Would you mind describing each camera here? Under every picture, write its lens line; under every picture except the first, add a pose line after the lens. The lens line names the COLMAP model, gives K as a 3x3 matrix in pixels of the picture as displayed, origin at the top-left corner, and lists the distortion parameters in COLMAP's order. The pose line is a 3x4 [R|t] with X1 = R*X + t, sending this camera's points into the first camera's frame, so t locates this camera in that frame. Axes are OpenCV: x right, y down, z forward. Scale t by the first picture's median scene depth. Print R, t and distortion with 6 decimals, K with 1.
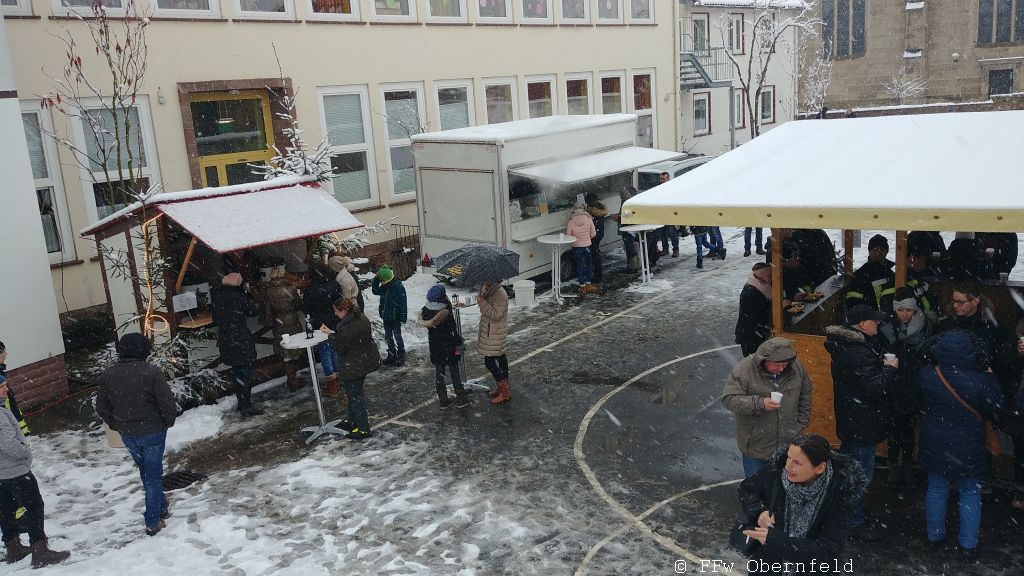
lens RADIAL K [[887.0, 0, 512.0], [0, 887.0, 288.0], [0, 0, 1]] dist [0.099896, -0.147709]
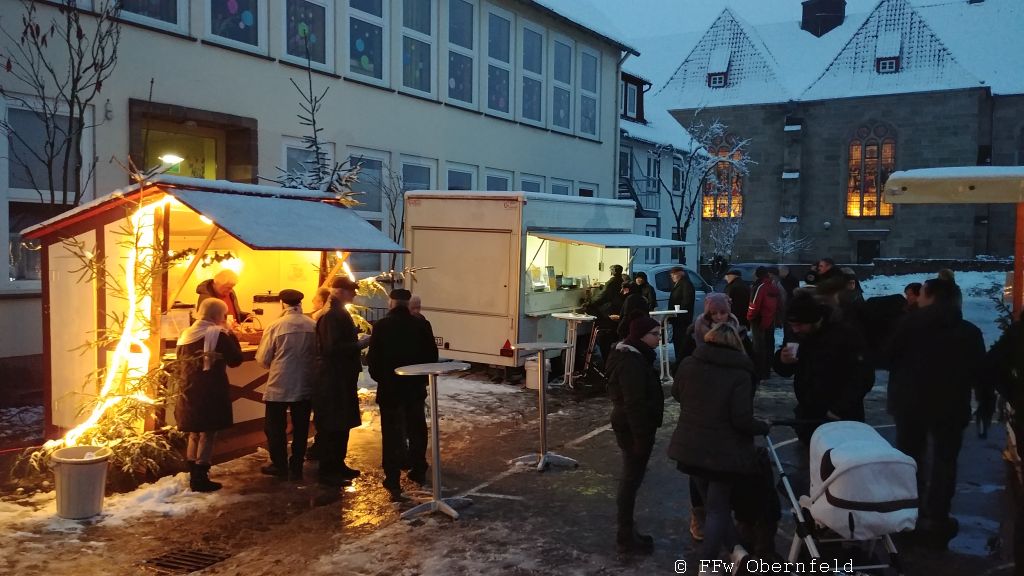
lens RADIAL K [[897.1, 0, 512.0], [0, 897.1, 288.0], [0, 0, 1]] dist [0.098612, -0.143449]
pose [[0.982328, 0.078364, 0.169970, -0.071724], [-0.047782, 0.983037, -0.177072, 0.033531], [-0.180963, 0.165822, 0.969410, 0.071795]]
